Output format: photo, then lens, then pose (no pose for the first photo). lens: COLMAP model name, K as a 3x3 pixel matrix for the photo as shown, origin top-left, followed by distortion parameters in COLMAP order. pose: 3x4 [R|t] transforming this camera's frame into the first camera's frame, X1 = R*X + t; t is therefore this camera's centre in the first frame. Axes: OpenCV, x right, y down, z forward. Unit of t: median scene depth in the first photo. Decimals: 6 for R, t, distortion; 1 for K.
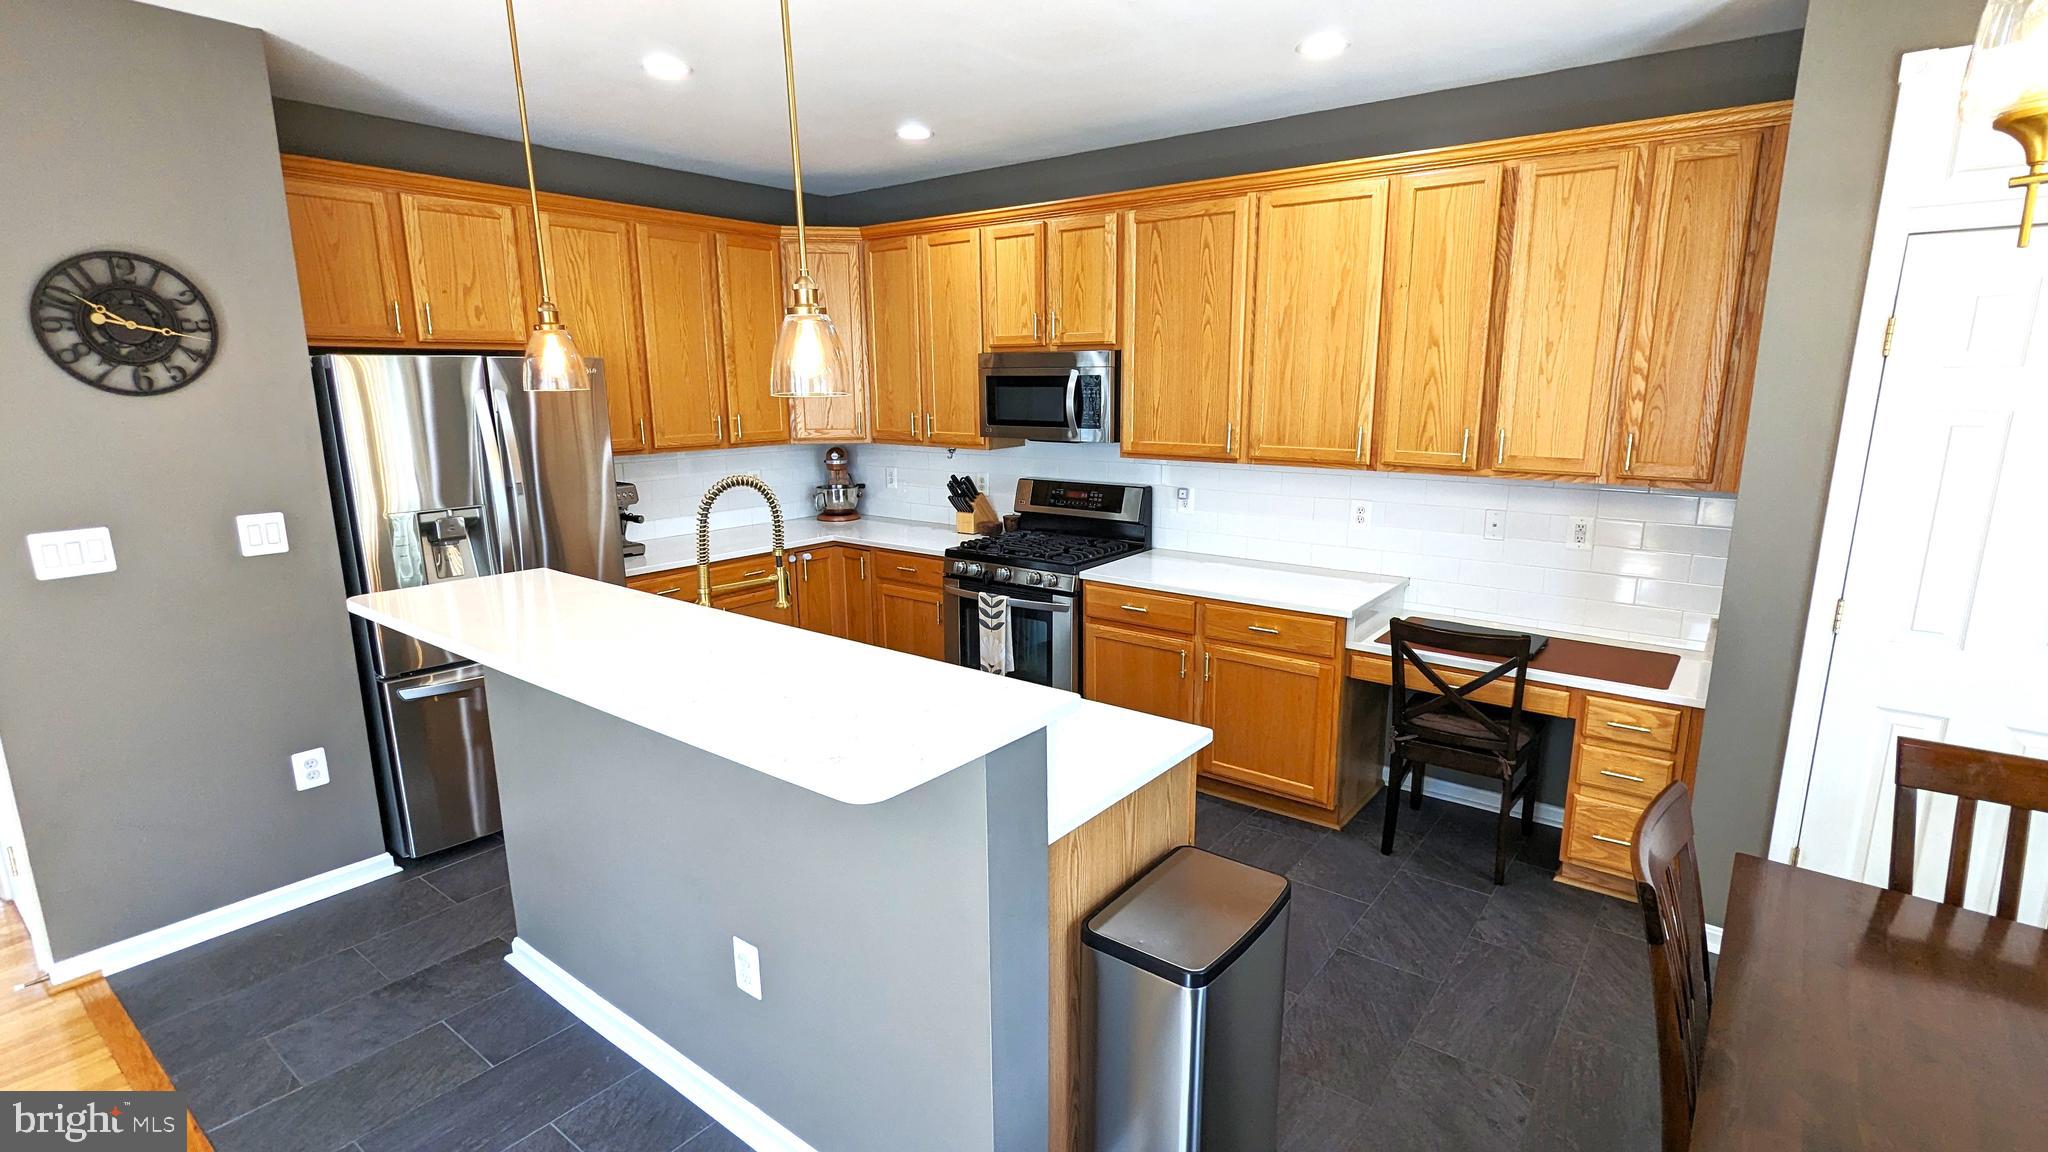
lens RADIAL K [[970.4, 0, 1034.9], [0, 970.4, 582.0], [0, 0, 1]] dist [-0.006201, 0.005009]
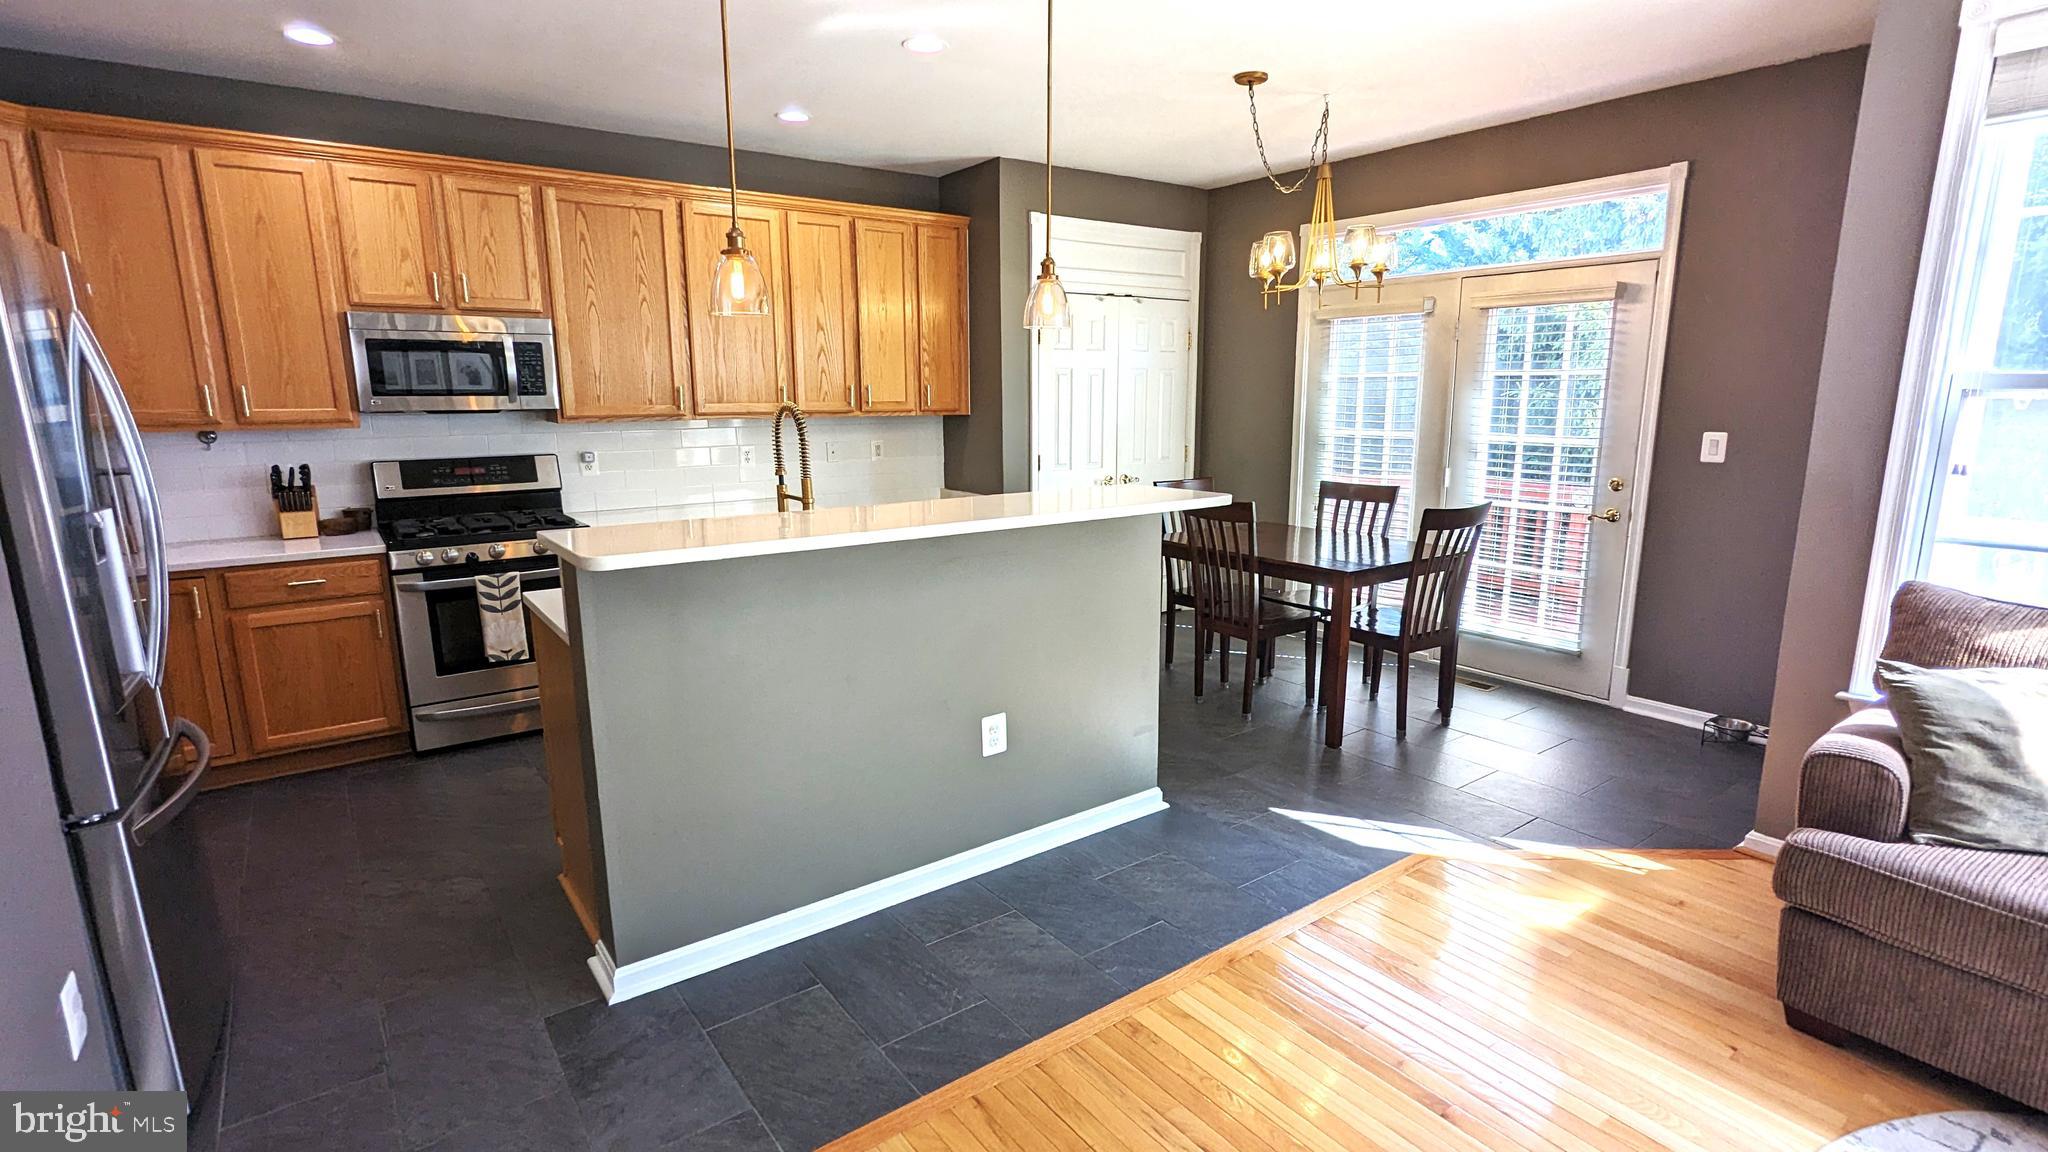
lens RADIAL K [[970.4, 0, 1031.1], [0, 970.4, 578.4], [0, 0, 1]] dist [-0.006201, 0.005009]
pose [[0.278540, -0.181589, 0.943102, -0.955664], [0.204476, 0.970663, 0.126505, 0.005133], [-0.938406, 0.157605, 0.307499, 0.288896]]
